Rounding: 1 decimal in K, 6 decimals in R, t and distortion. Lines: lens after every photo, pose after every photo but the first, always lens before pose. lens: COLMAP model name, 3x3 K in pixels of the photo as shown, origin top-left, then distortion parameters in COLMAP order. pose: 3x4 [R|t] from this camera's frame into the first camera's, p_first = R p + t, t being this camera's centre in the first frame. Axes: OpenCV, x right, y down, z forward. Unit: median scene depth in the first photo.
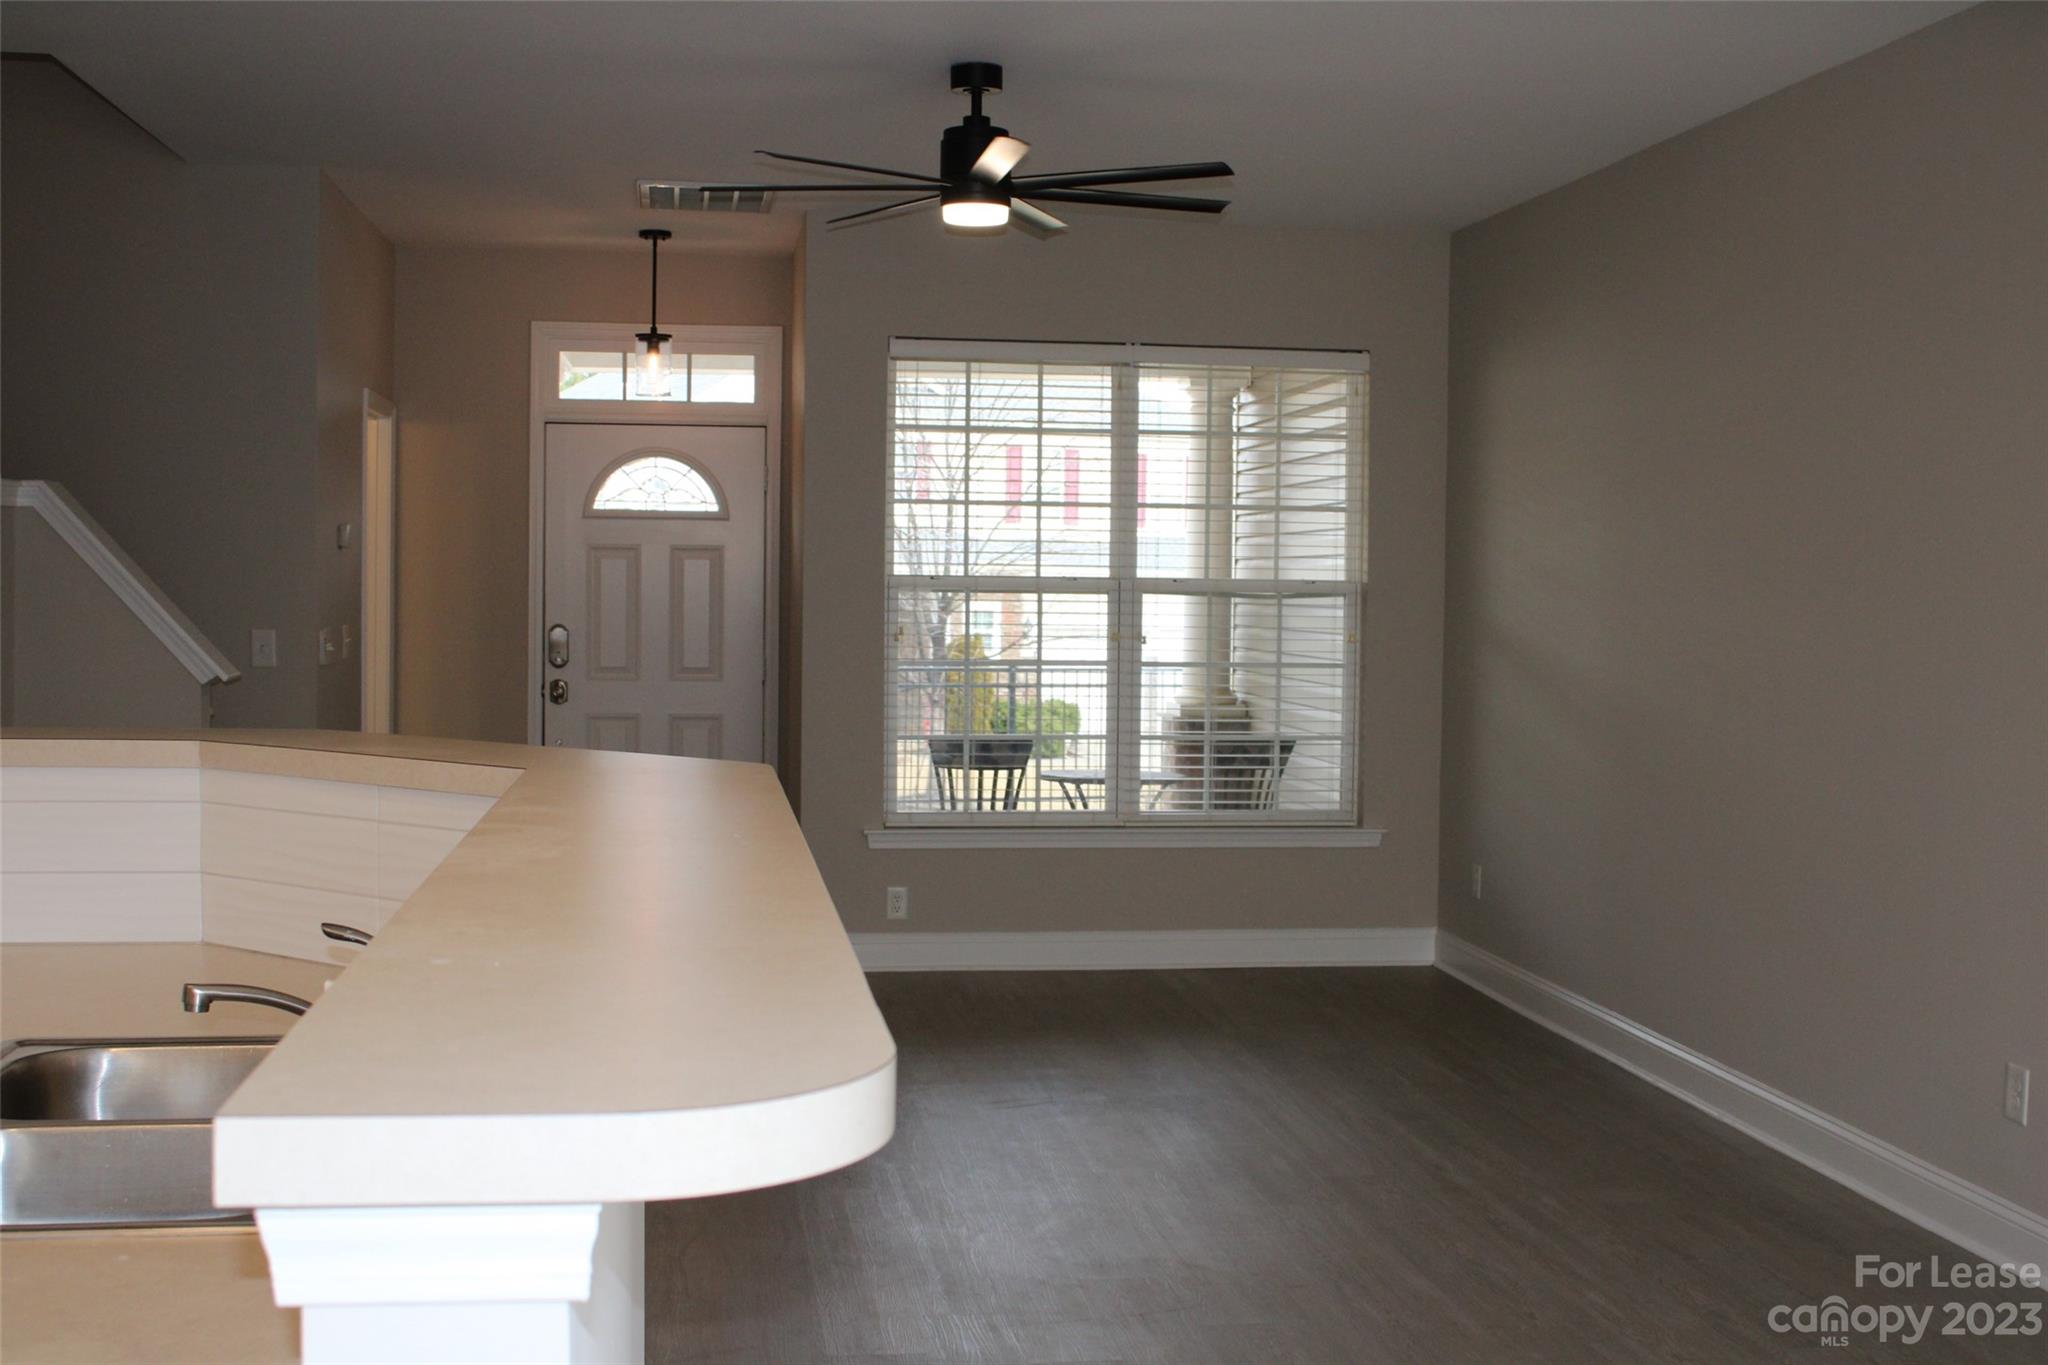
lens RADIAL K [[2393.2, 0, 1014.1], [0, 2393.2, 685.3], [0, 0, 1]] dist [-0.065123, 0.000000]
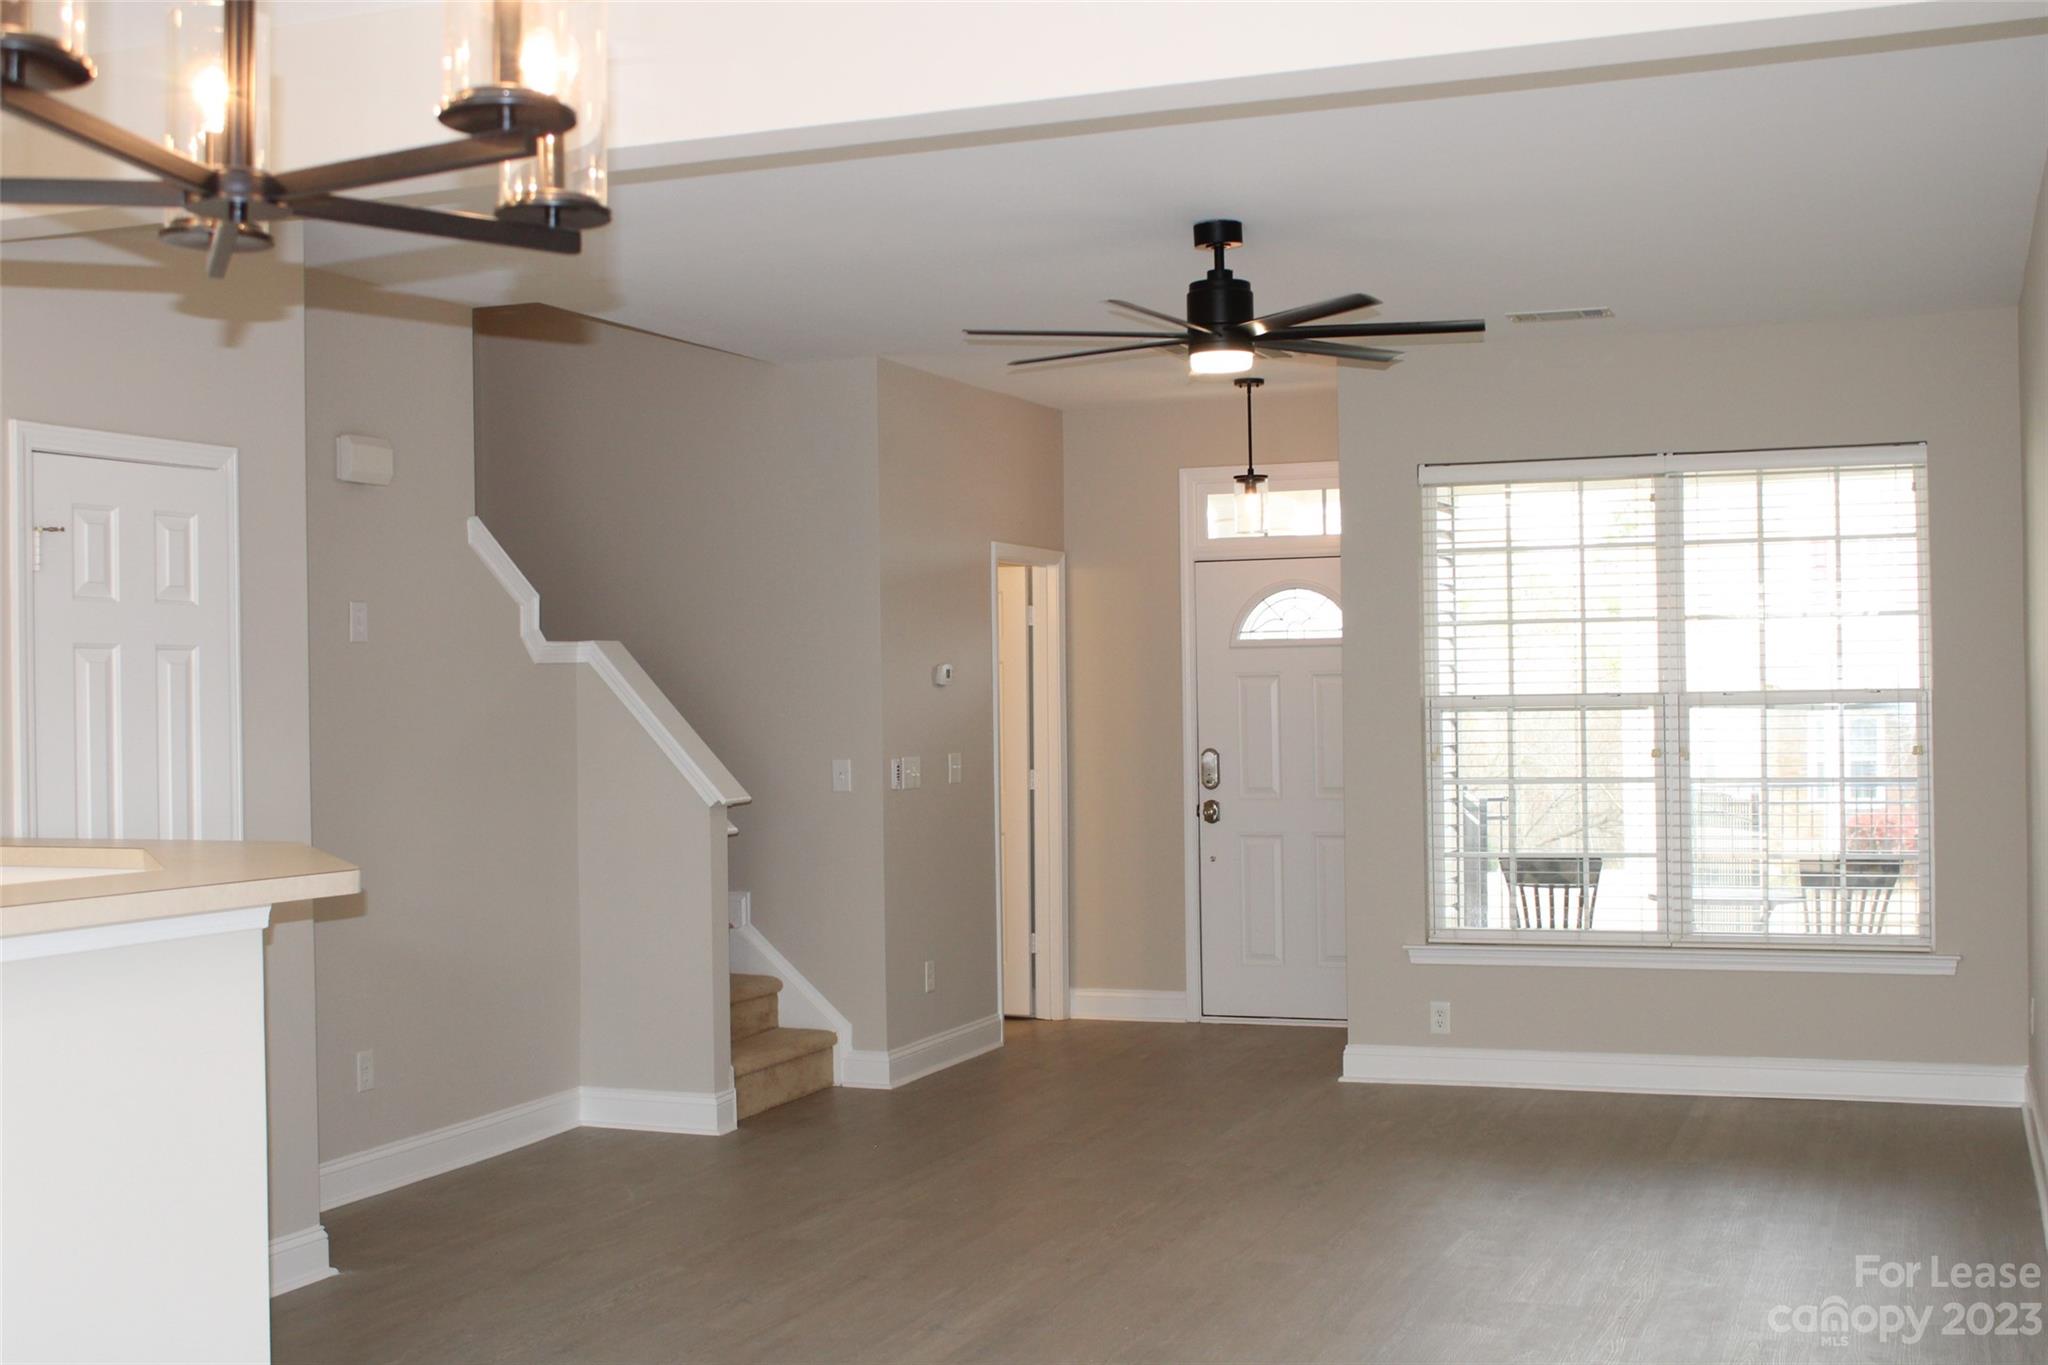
lens RADIAL K [[2393.2, 0, 1021.5], [0, 2393.2, 684.2], [0, 0, 1]] dist [-0.065123, 0.000000]
pose [[0.880284, -0.029562, -0.473525, 0.272897], [0.005309, 0.998608, -0.052474, 0.001498], [0.474417, 0.043678, 0.879216, 0.017968]]
